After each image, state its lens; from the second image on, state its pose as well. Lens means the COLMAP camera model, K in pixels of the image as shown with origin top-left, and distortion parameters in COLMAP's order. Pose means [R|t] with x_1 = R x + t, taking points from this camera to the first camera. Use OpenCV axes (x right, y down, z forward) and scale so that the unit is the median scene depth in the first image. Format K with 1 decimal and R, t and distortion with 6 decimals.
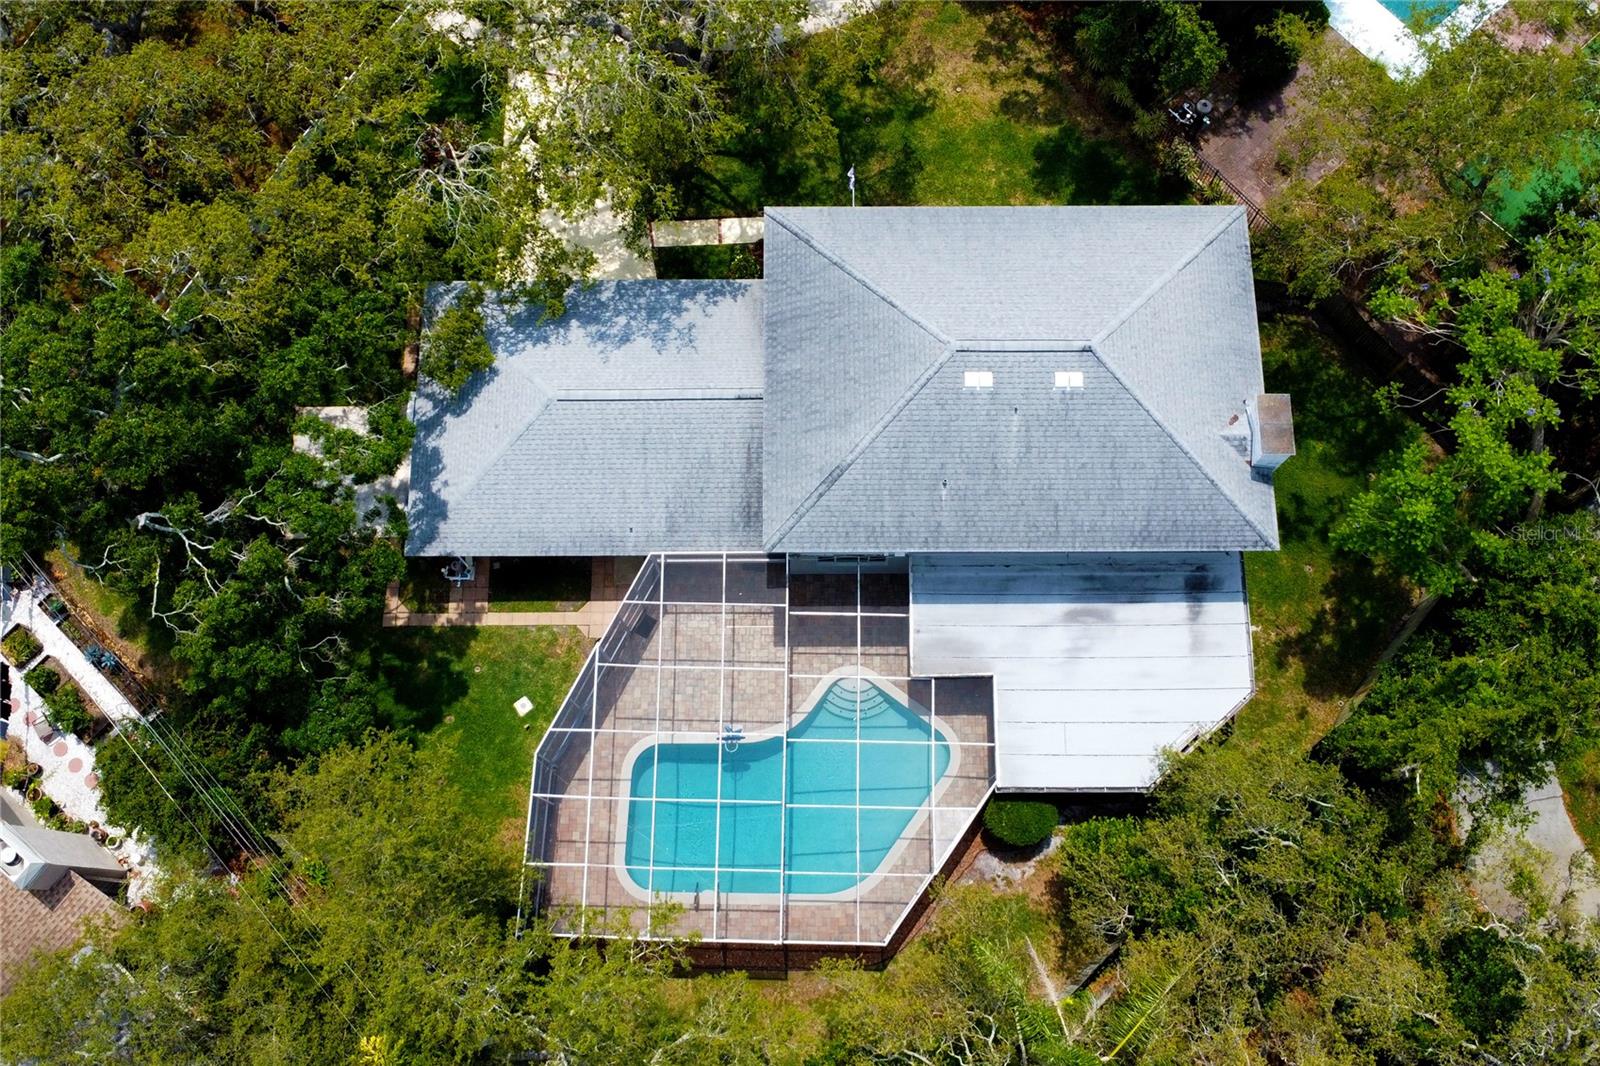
lens RADIAL K [[1430.5, 0, 800.0], [0, 1430.5, 533.0], [0, 0, 1]] dist [-0.023630, -0.012718]
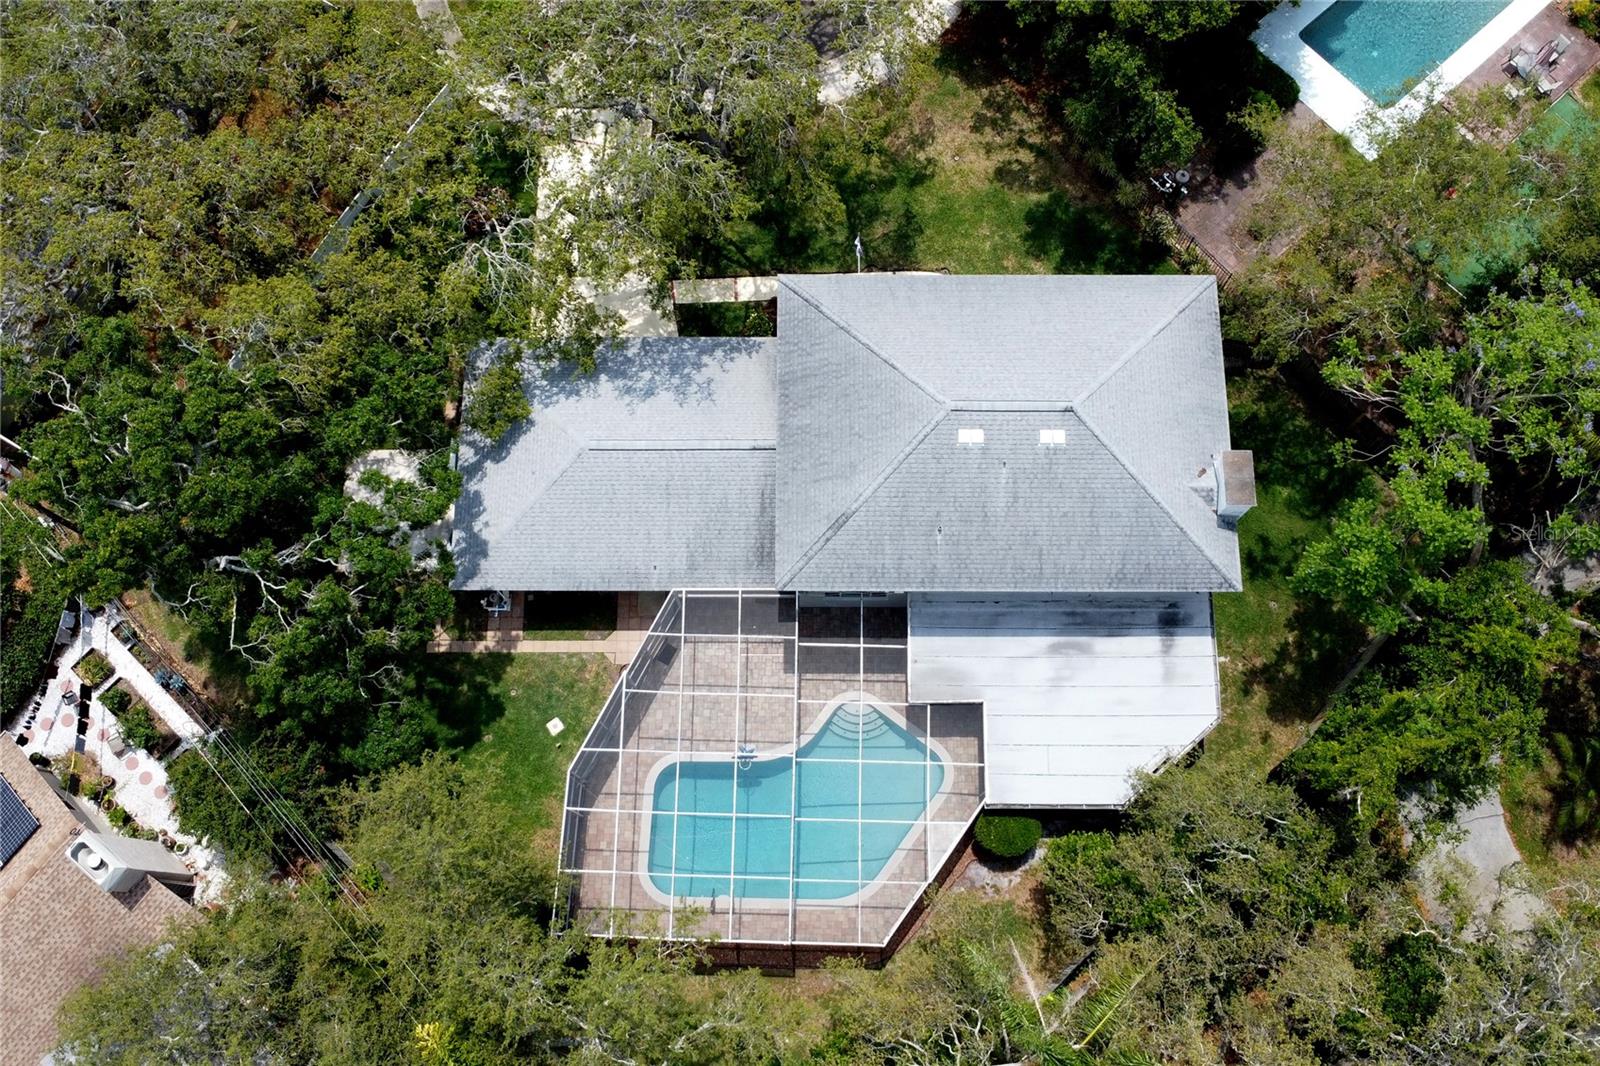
lens RADIAL K [[1444.8, 0, 800.0], [0, 1444.8, 533.0], [0, 0, 1]] dist [-0.028647, 0.001834]
pose [[0.999982, 0.005476, -0.002275, -0.004486], [-0.005477, 0.999985, -0.000514, -0.030478], [0.002272, 0.000527, 0.999997, -0.117185]]
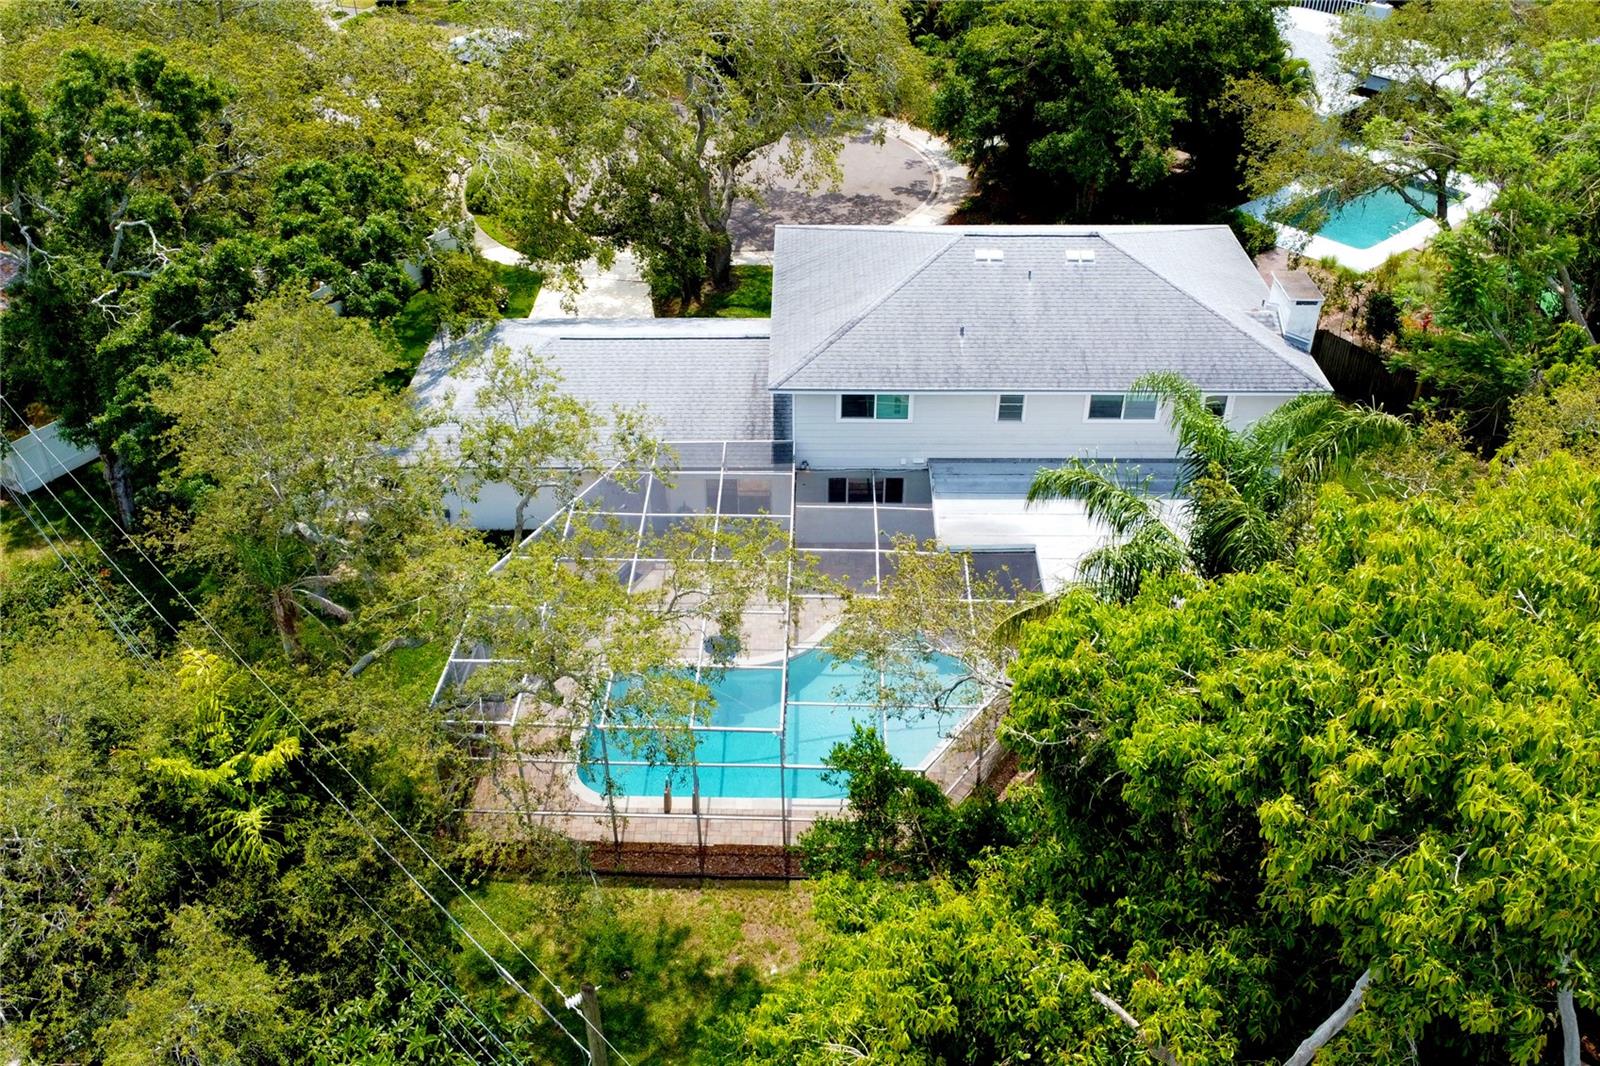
lens RADIAL K [[1380.7, 0, 800.0], [0, 1380.7, 533.0], [0, 0, 1]] dist [-0.025858, -0.015182]
pose [[0.999978, 0.005800, -0.003142, -0.002158], [-0.006475, 0.771884, -0.635730, 0.637738], [-0.001262, 0.635737, 0.771905, 0.375932]]
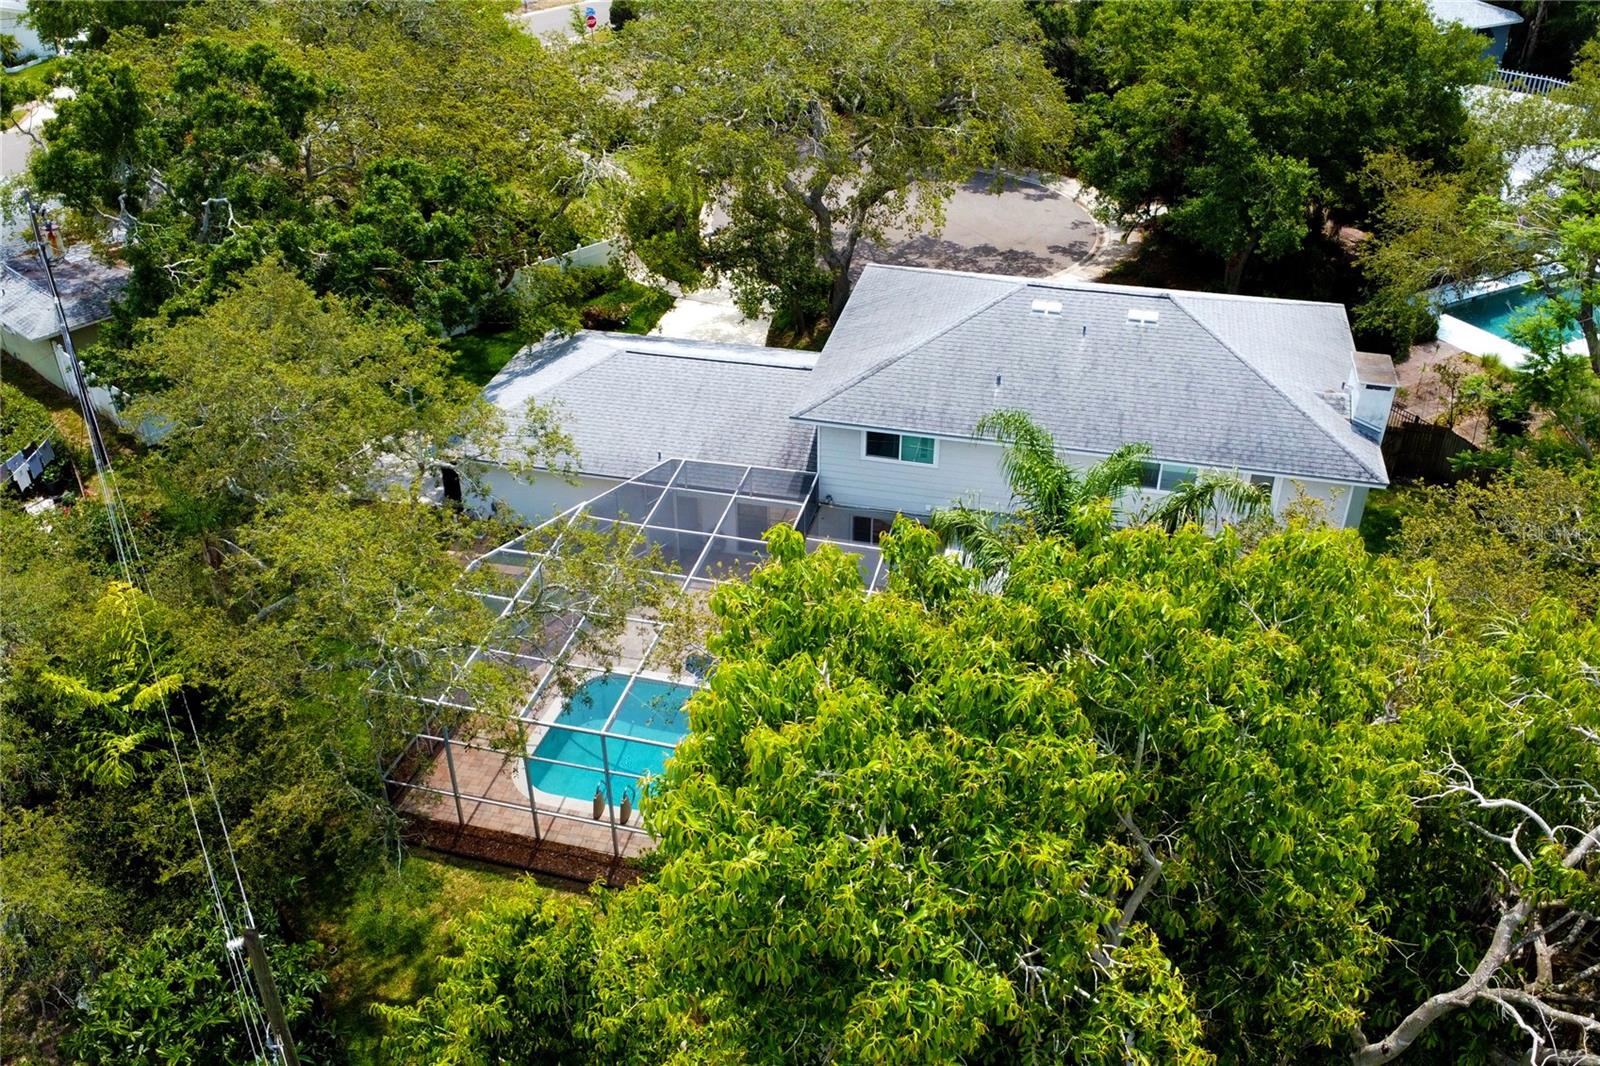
lens RADIAL K [[1380.7, 0, 800.0], [0, 1380.7, 533.0], [0, 0, 1]] dist [-0.025858, -0.015182]
pose [[0.973412, 0.126949, -0.190664, 0.155596], [-0.221818, 0.730076, -0.646364, 0.624807], [0.057144, 0.671471, 0.738824, 0.400602]]
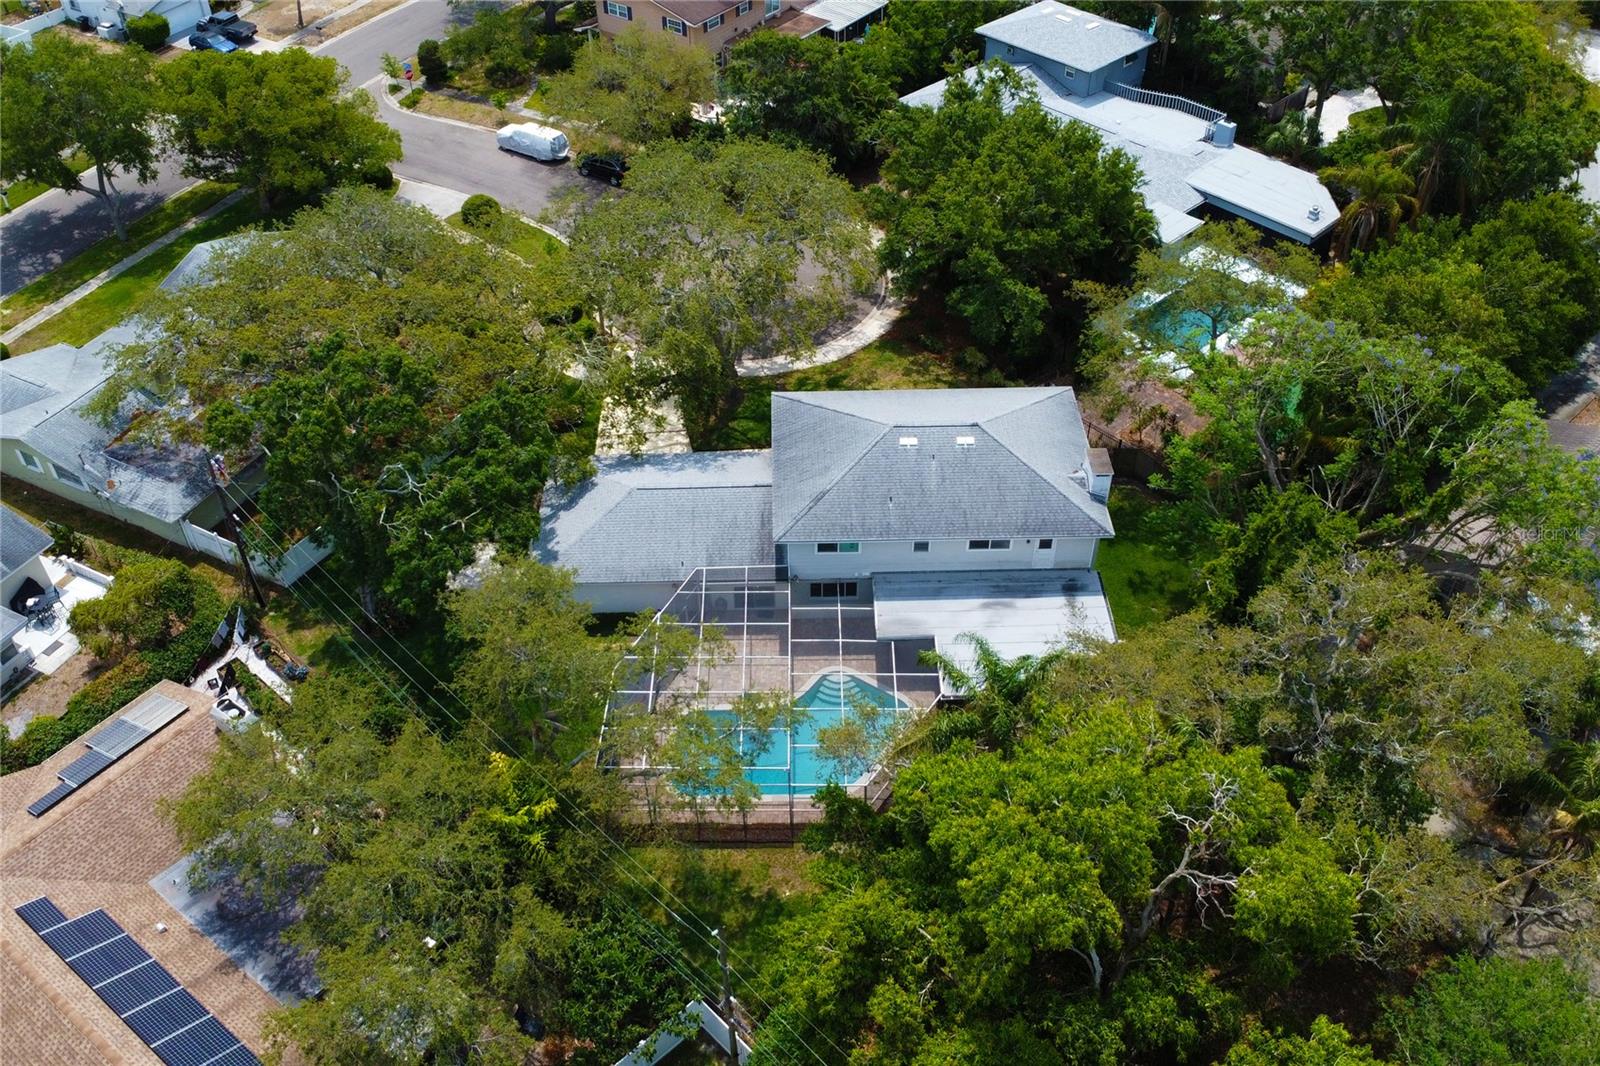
lens RADIAL K [[1380.7, 0, 800.0], [0, 1380.7, 533.0], [0, 0, 1]] dist [-0.025858, -0.015182]
pose [[0.999816, -0.014171, 0.012940, -0.016054], [0.018931, 0.838748, -0.544191, 0.790043], [-0.003142, 0.544336, 0.838862, -0.221794]]
